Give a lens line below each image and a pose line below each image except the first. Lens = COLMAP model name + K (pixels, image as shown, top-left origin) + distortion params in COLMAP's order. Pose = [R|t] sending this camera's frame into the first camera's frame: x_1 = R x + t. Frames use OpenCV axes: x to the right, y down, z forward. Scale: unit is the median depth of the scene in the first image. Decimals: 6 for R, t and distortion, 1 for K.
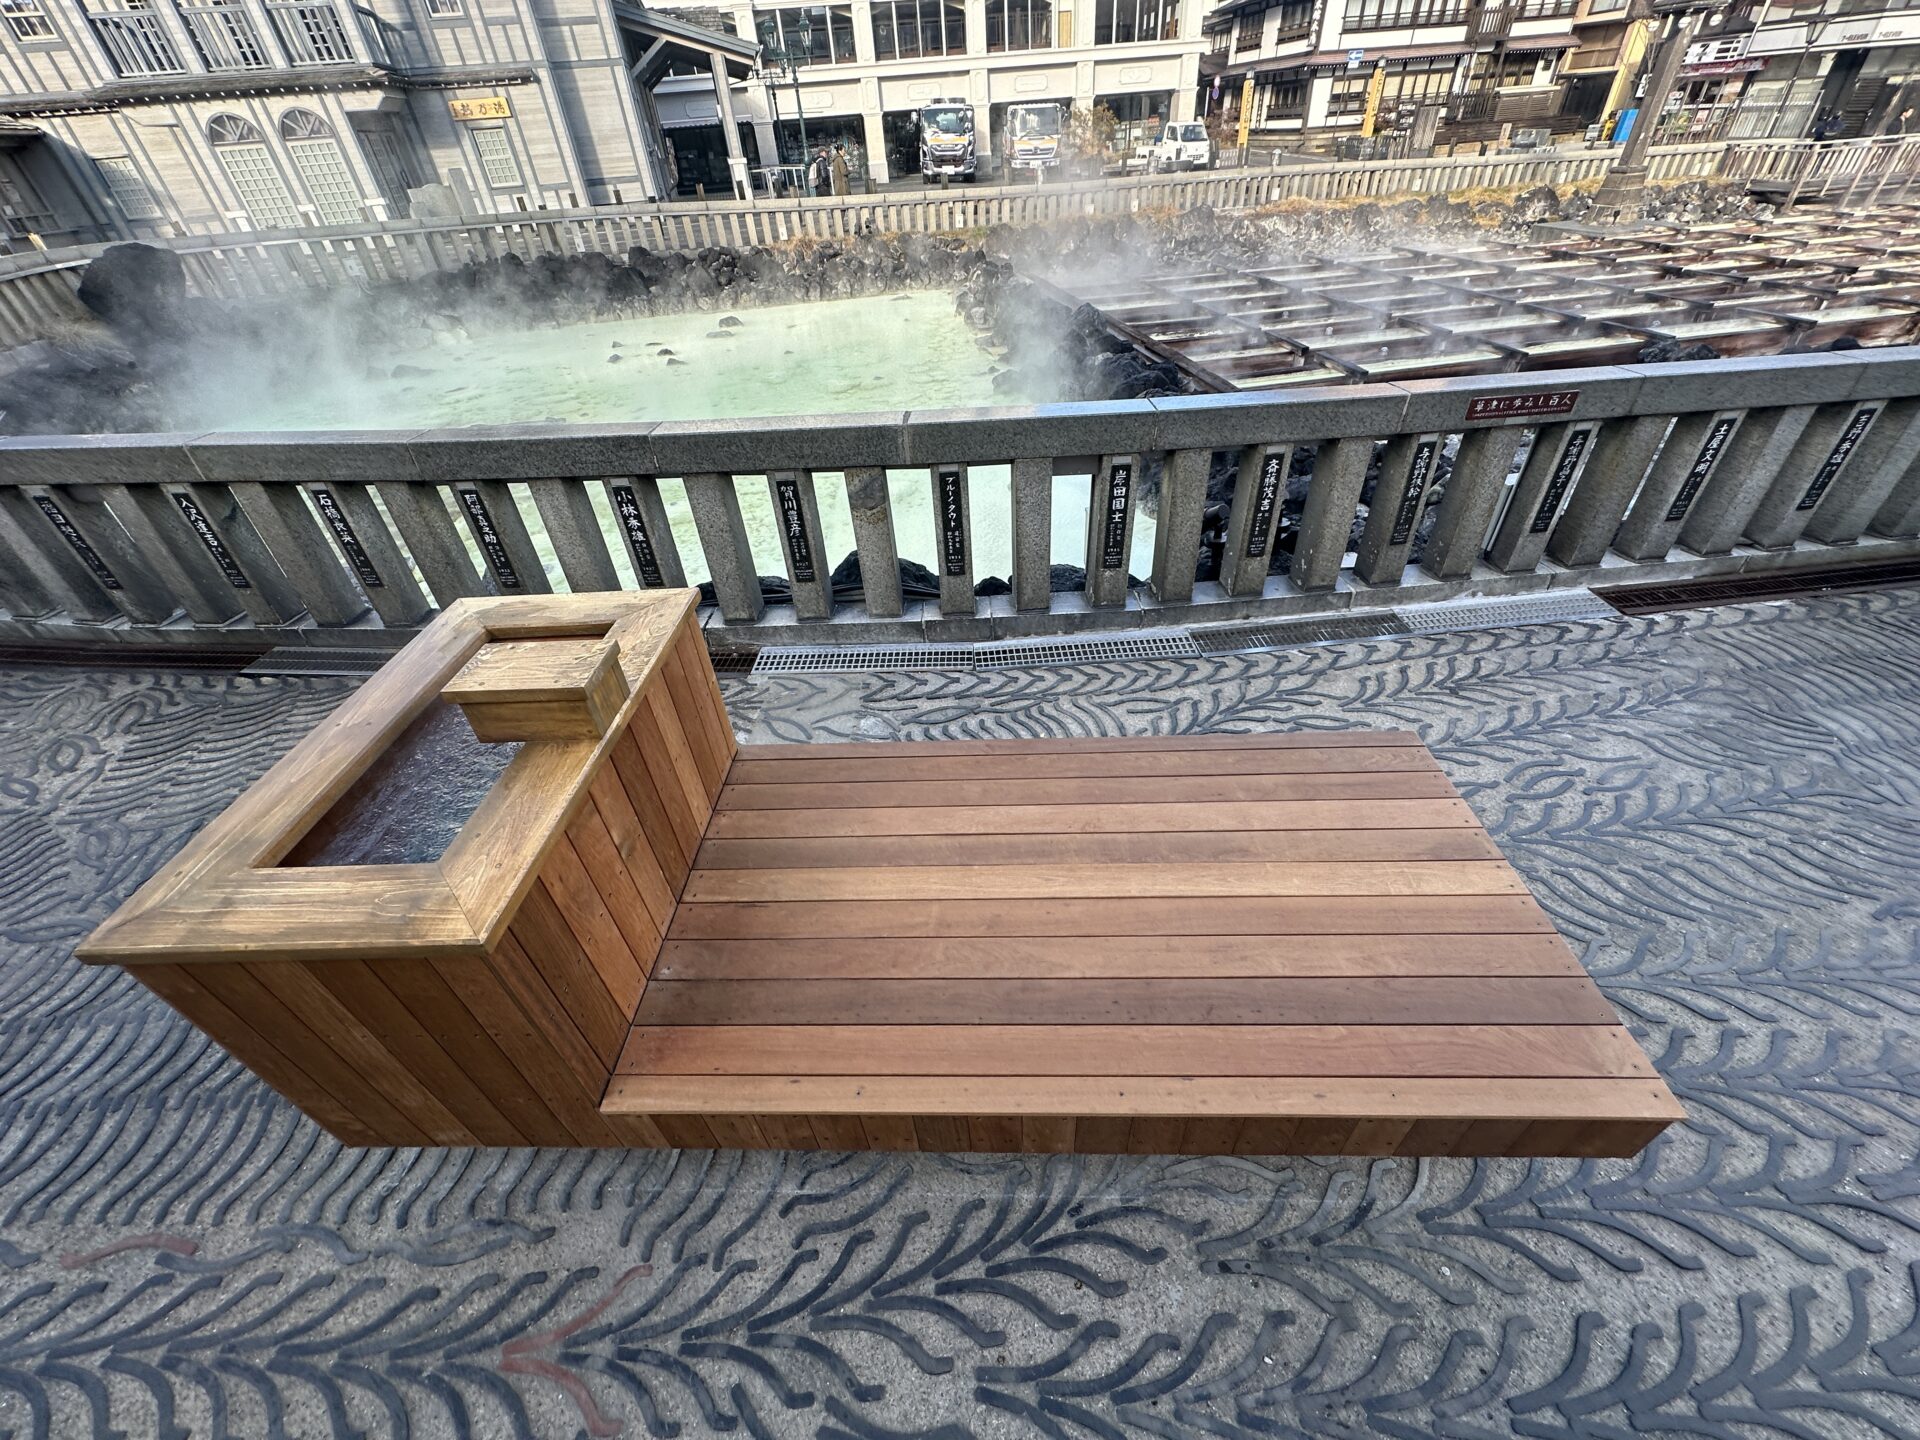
lens RADIAL K [[762.1, 0, 960.0], [0, 762.1, 726.9], [0, 0, 1]] dist [-0.003801, 0.000748]
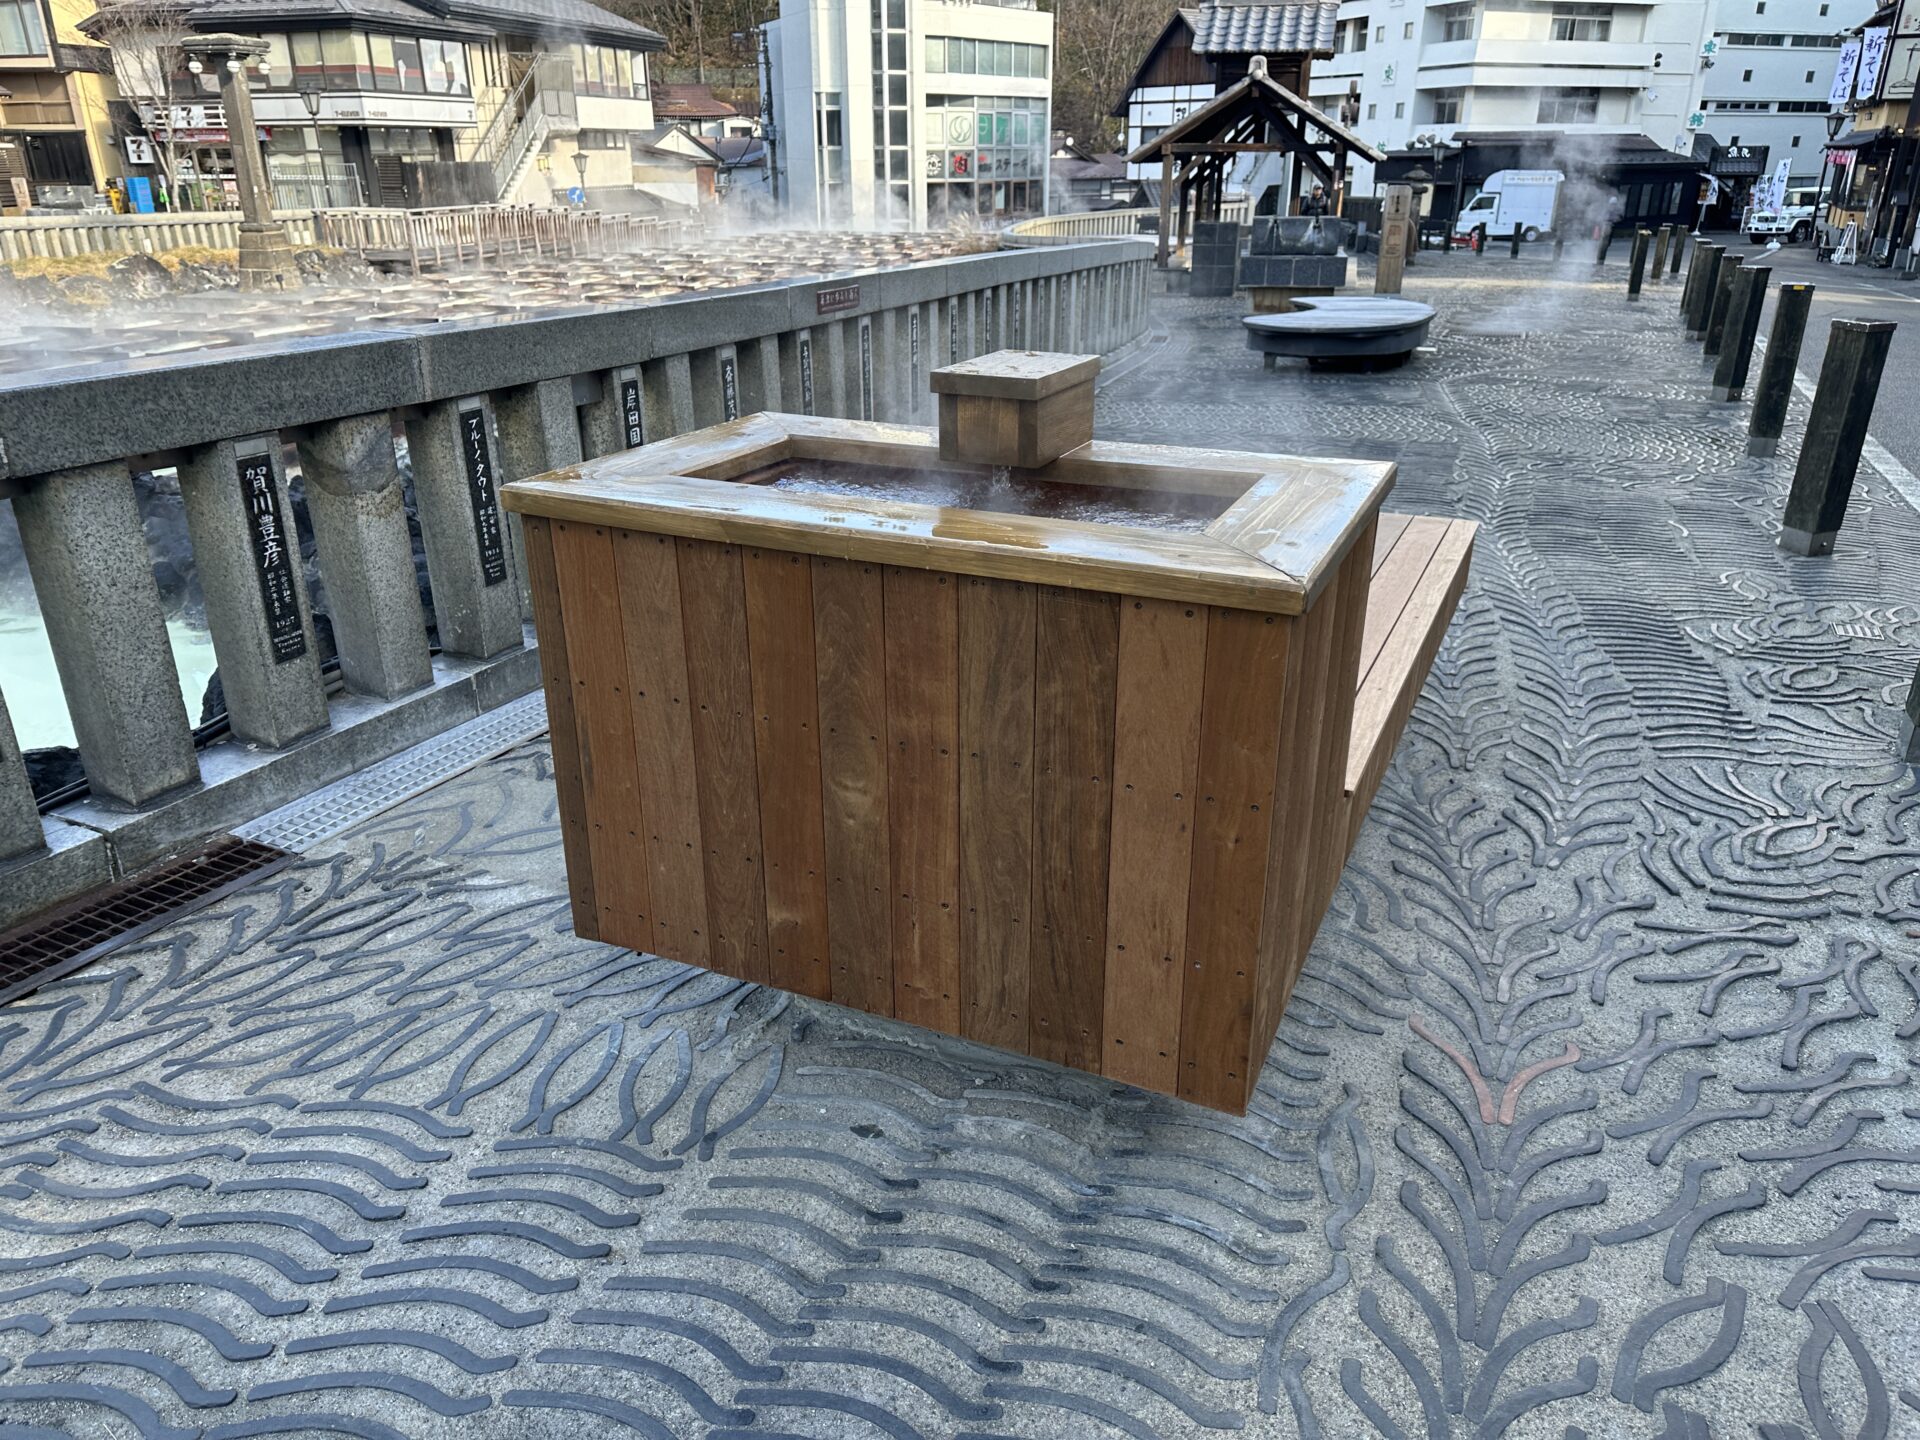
lens RADIAL K [[1336.8, 0, 973.6], [0, 1336.8, 727.2], [0, 0, 1]] dist [0.043804, -0.045287]
pose [[0.389346, -0.305263, 0.869036, -0.175161], [0.553288, 0.831811, 0.044302, 0.013206], [-0.736398, 0.463579, 0.492761, 0.049566]]
